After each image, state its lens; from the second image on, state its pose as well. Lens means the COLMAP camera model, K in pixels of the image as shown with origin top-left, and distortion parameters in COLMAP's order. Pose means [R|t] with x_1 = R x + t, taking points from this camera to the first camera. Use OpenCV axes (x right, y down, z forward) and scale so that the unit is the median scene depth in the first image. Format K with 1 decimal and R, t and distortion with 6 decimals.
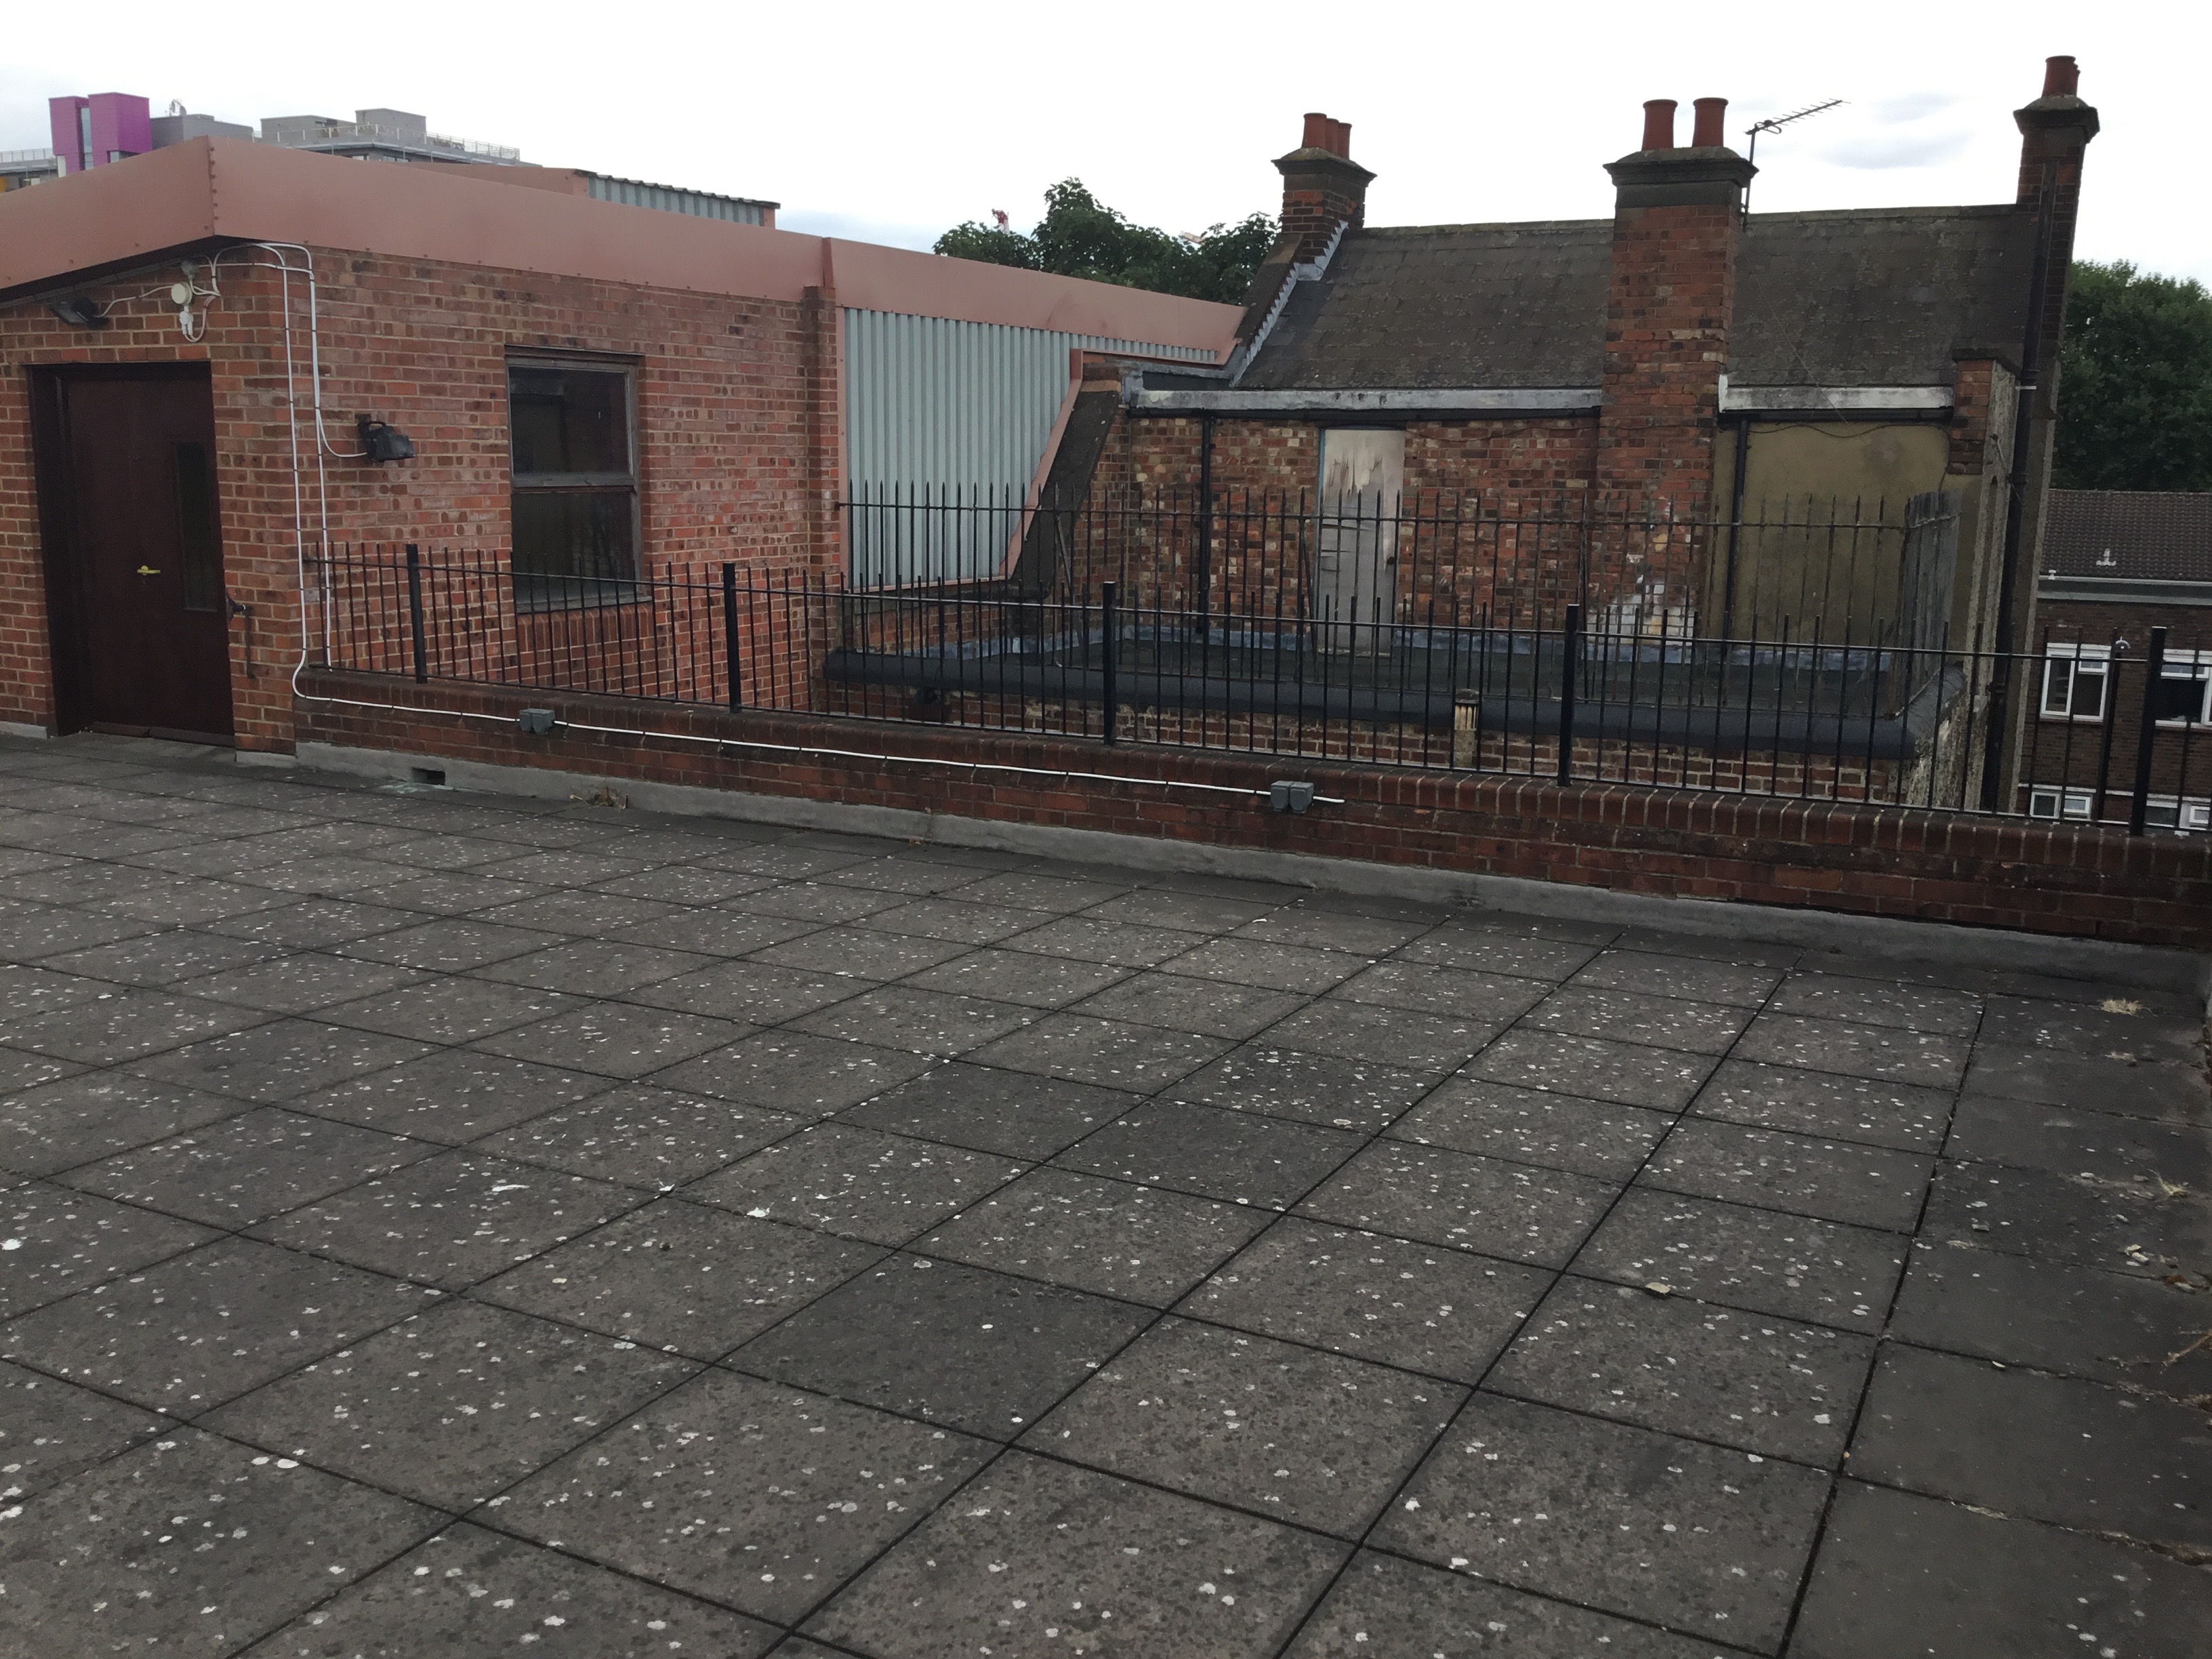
lens RADIAL K [[1994.7, 0, 1100.6], [0, 1994.7, 836.7], [0, 0, 1]] dist [0.143476, -0.299607]
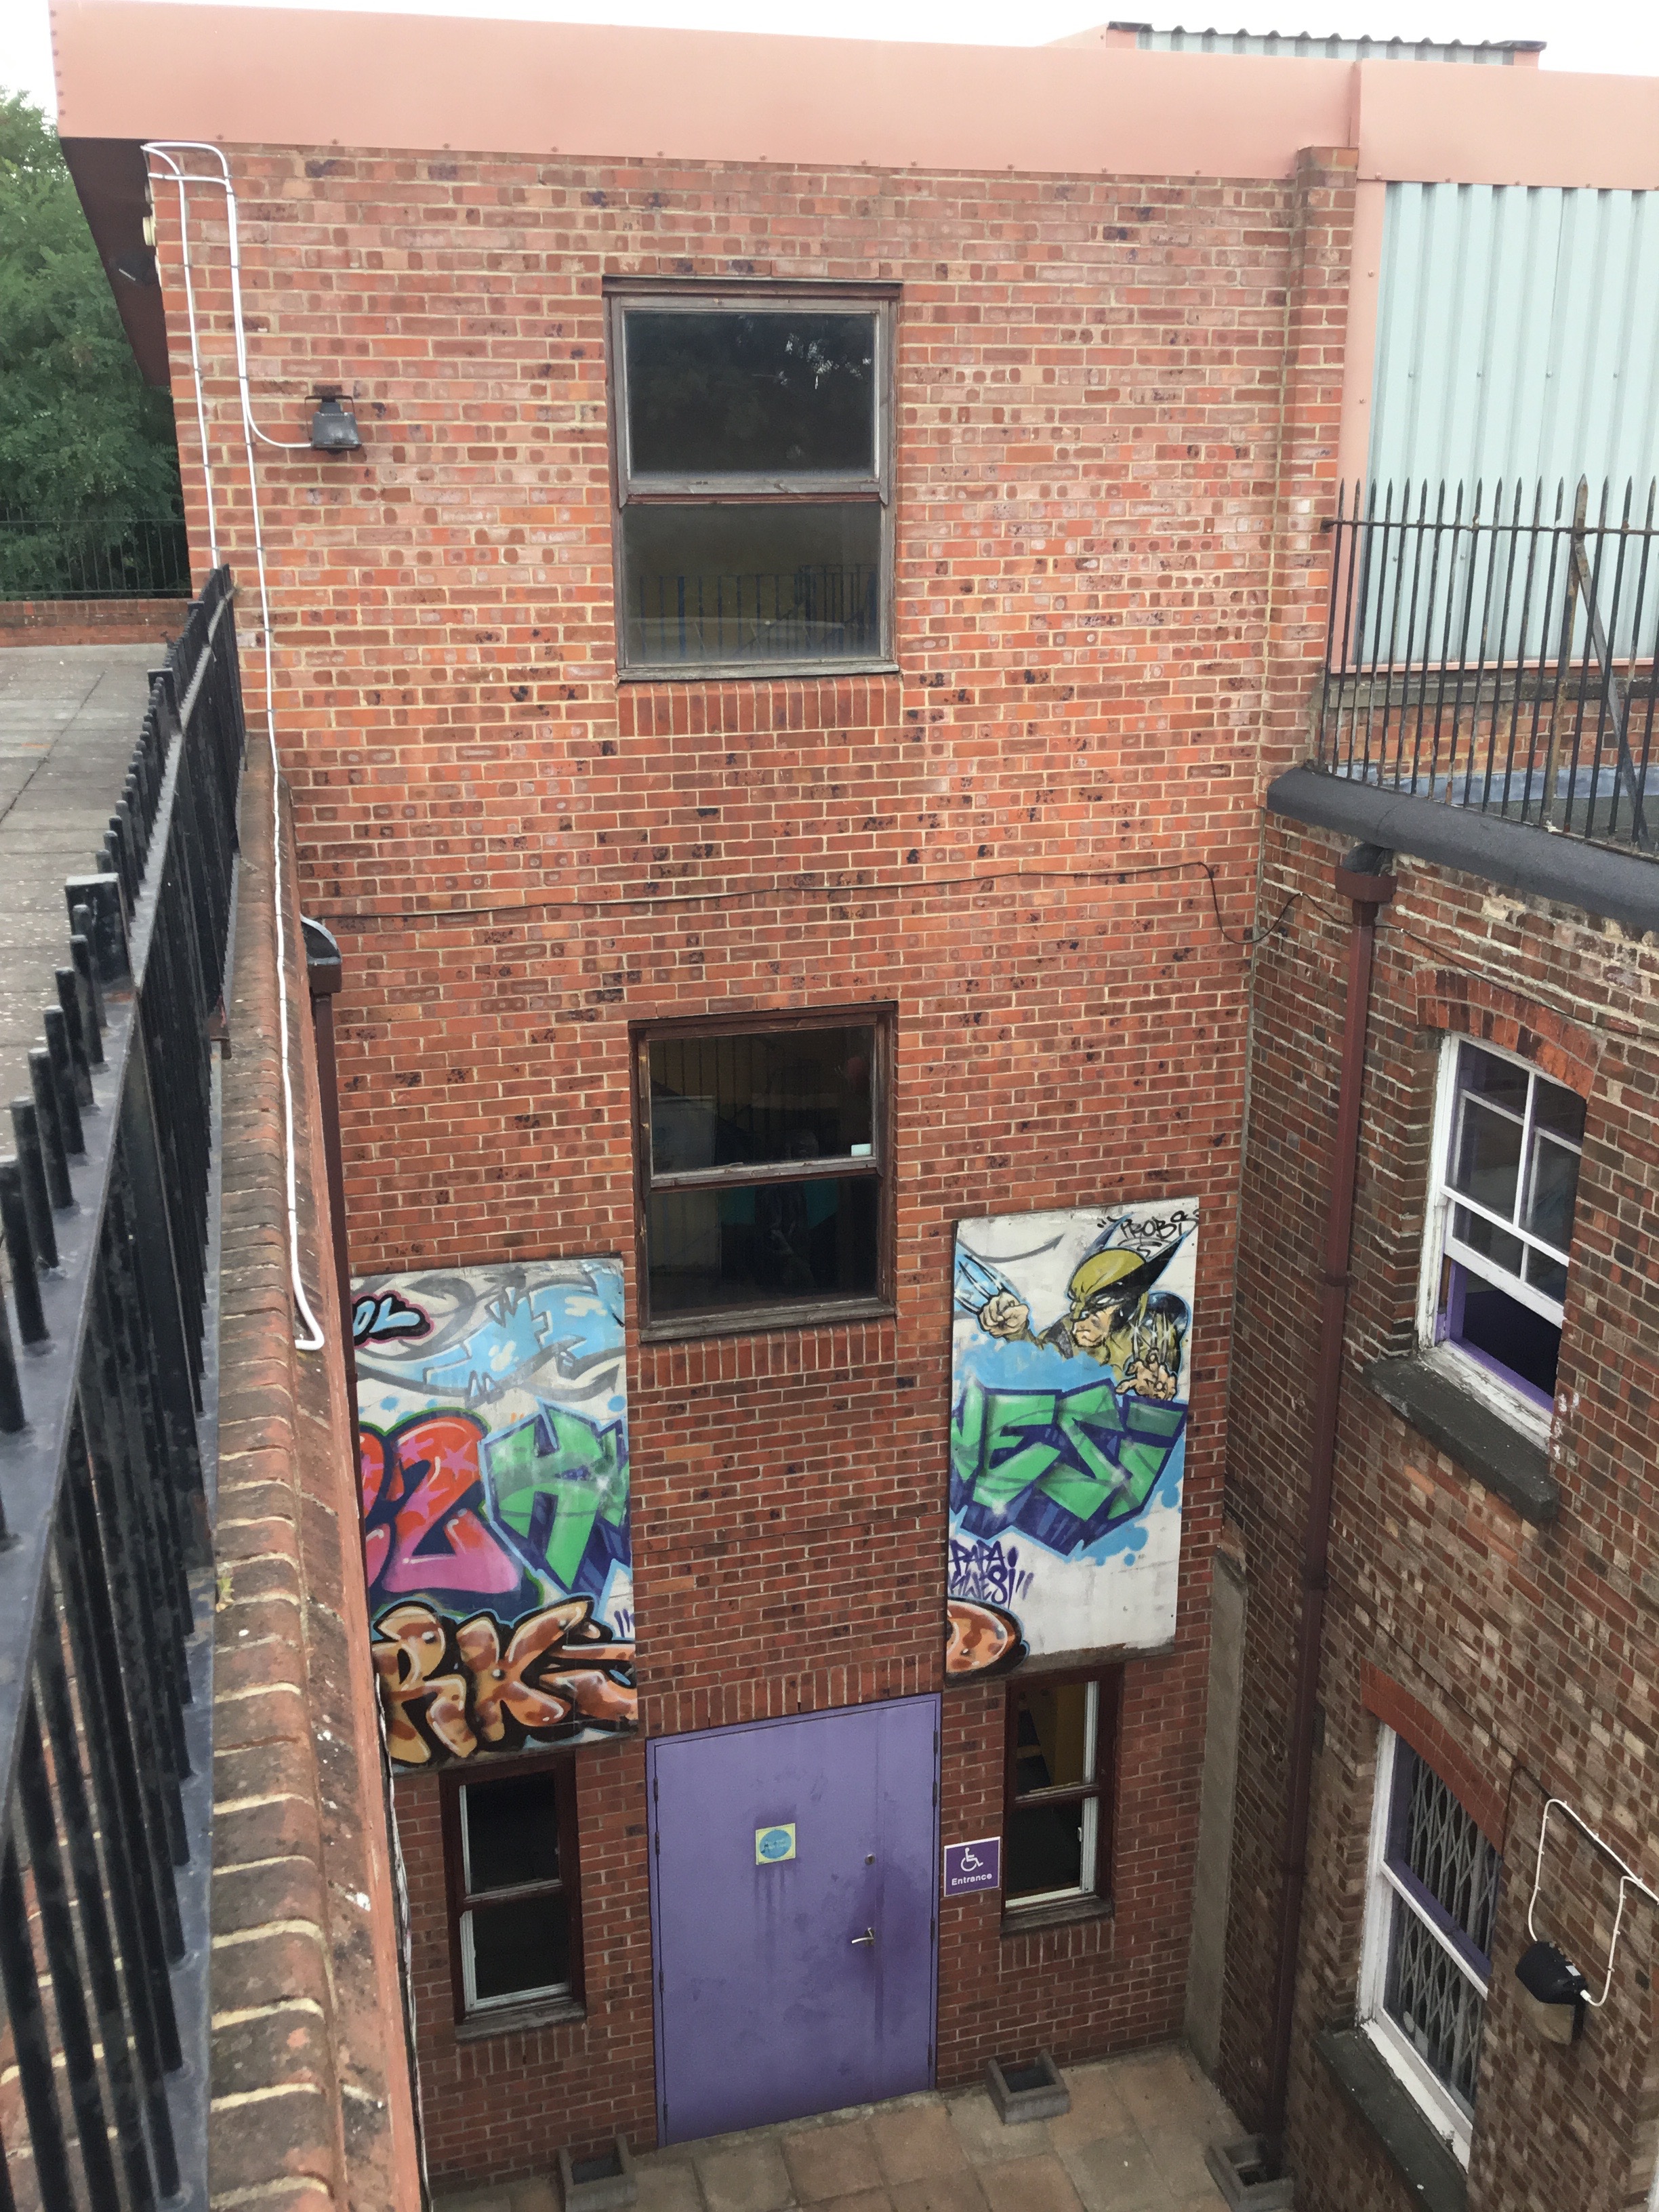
lens RADIAL K [[1994.7, 0, 819.2], [0, 1994.7, 1099.2], [0, 0, 1]] dist [0.143476, -0.299607]
pose [[0.677438, 0.203066, -0.706995, 0.267275], [-0.129061, 0.979043, 0.157539, -0.081798], [0.724169, -0.015478, 0.689449, 0.531462]]
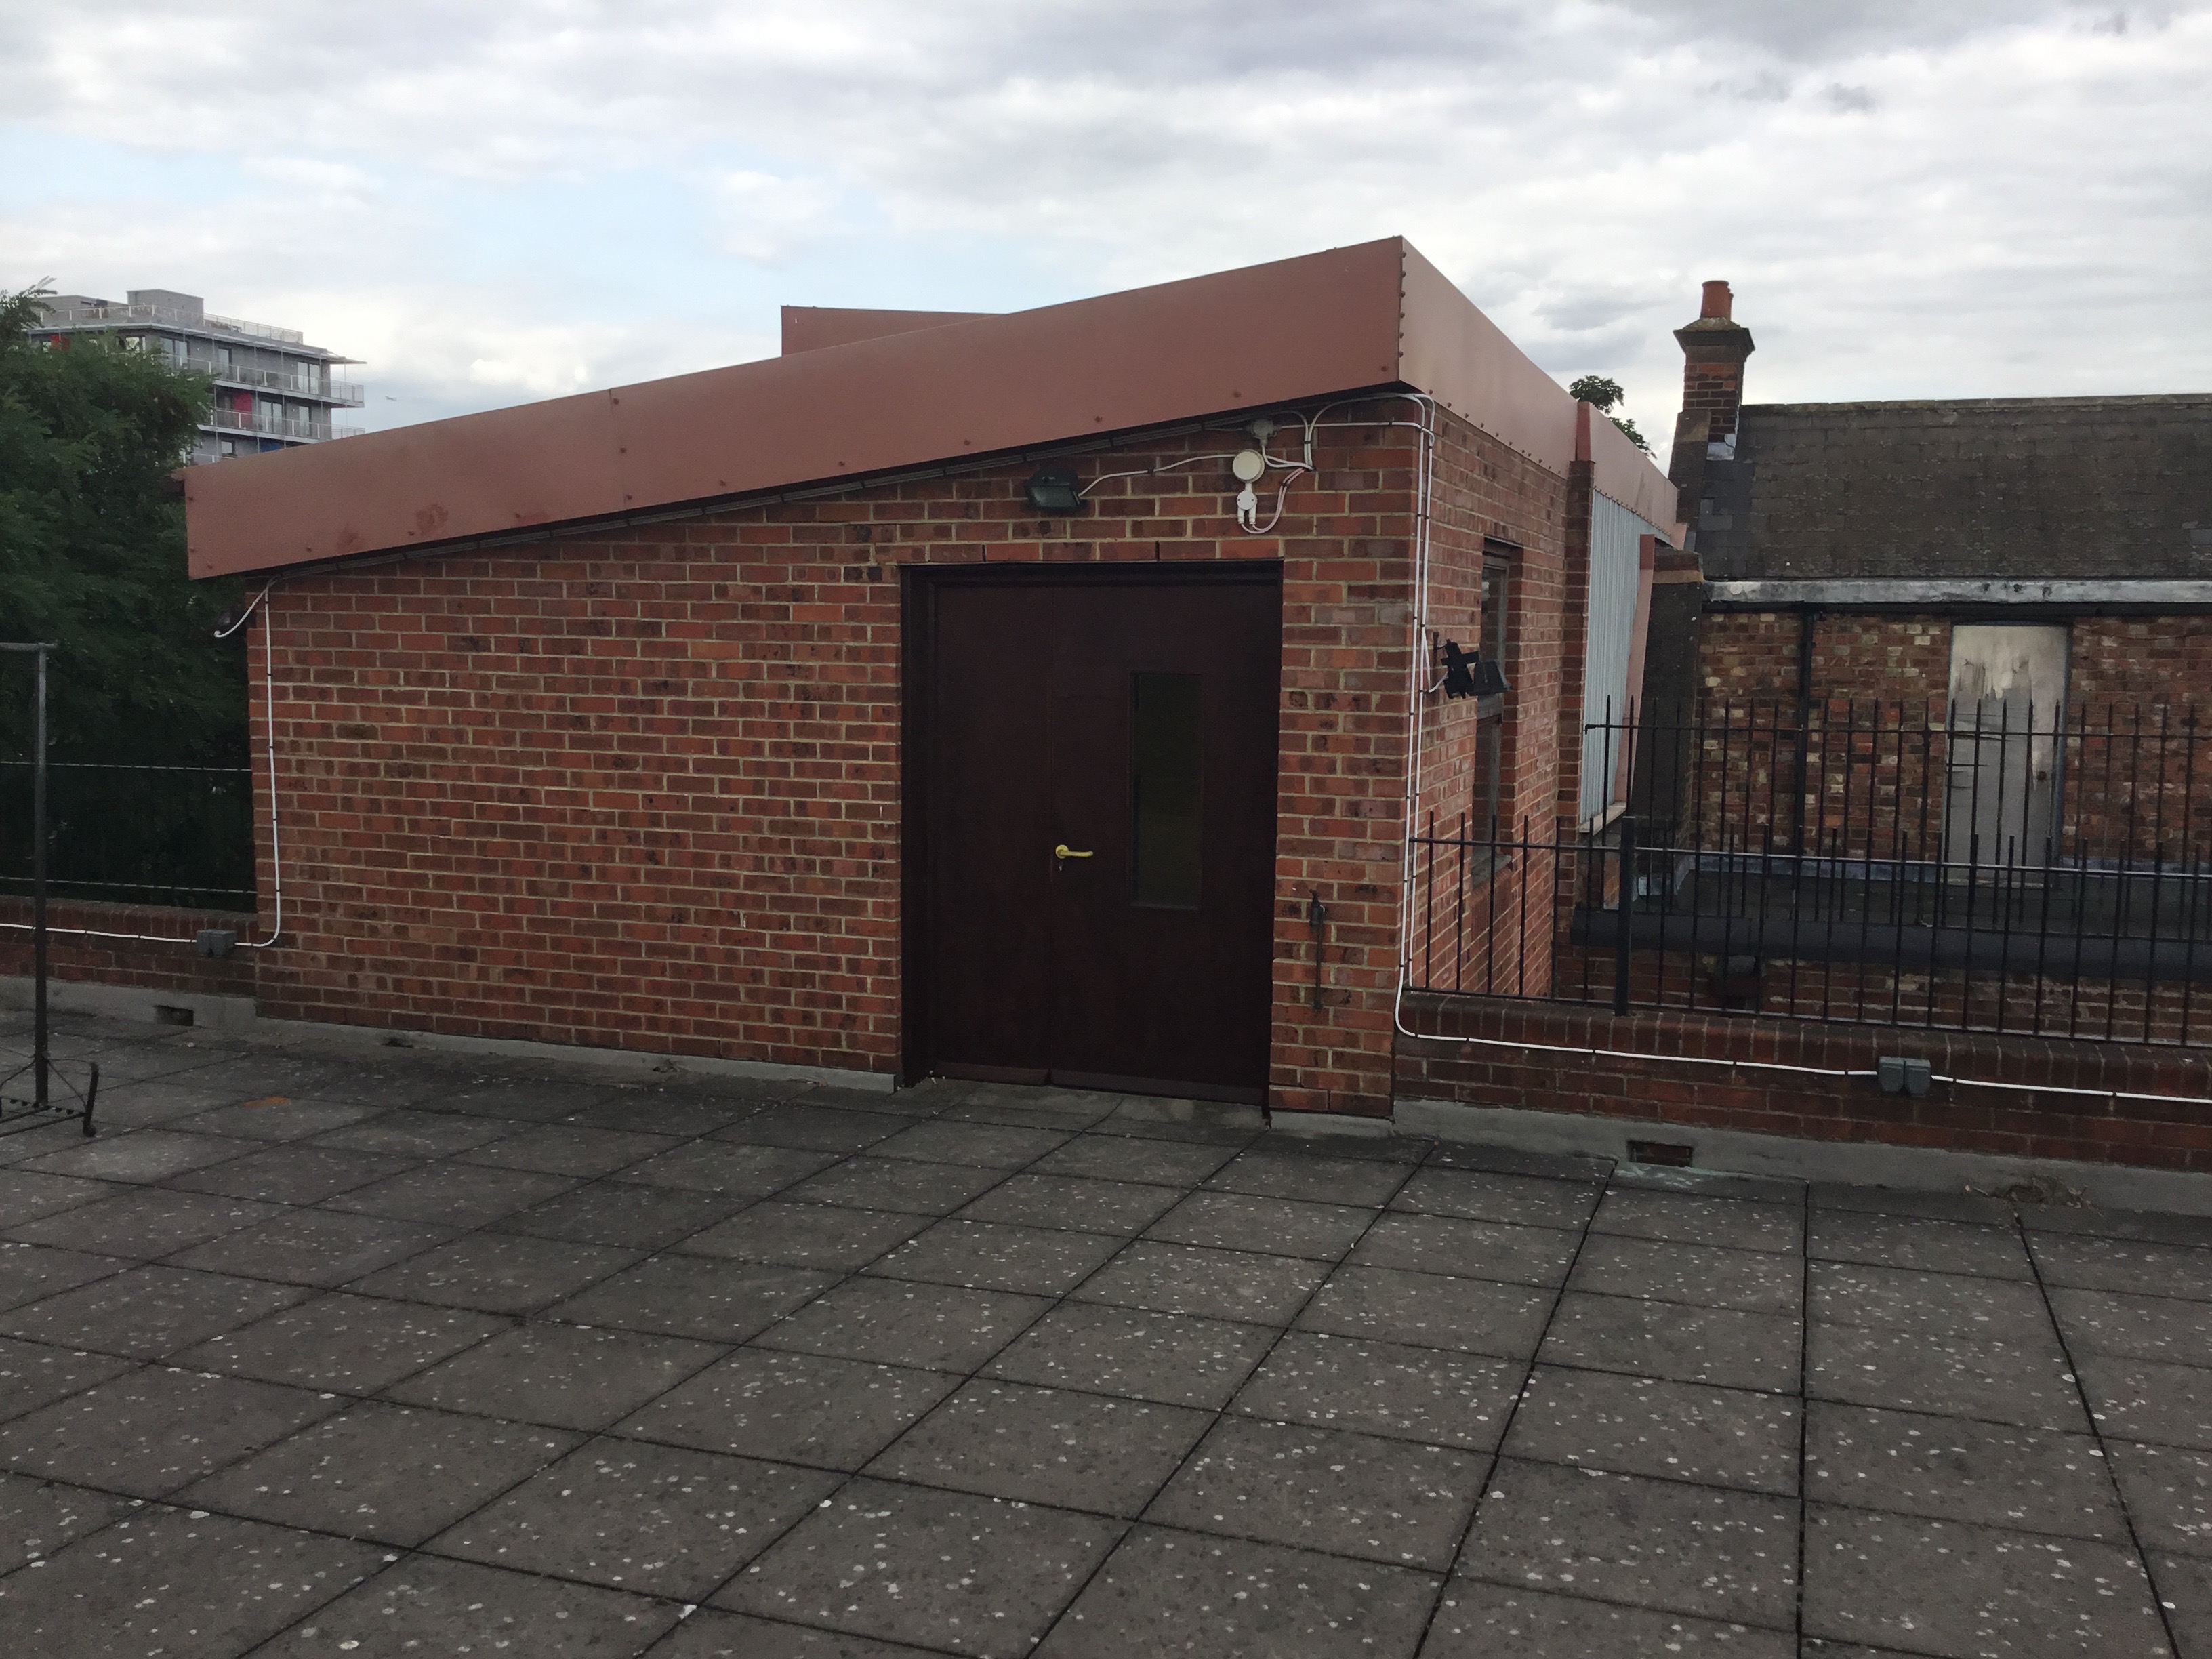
lens RADIAL K [[1994.7, 0, 1100.6], [0, 1994.7, 836.7], [0, 0, 1]] dist [0.143476, -0.299607]
pose [[0.990886, -0.020275, 0.133166, -0.489832], [0.032058, 0.995697, -0.086942, -0.066946], [-0.130830, 0.090419, 0.987273, 0.274336]]
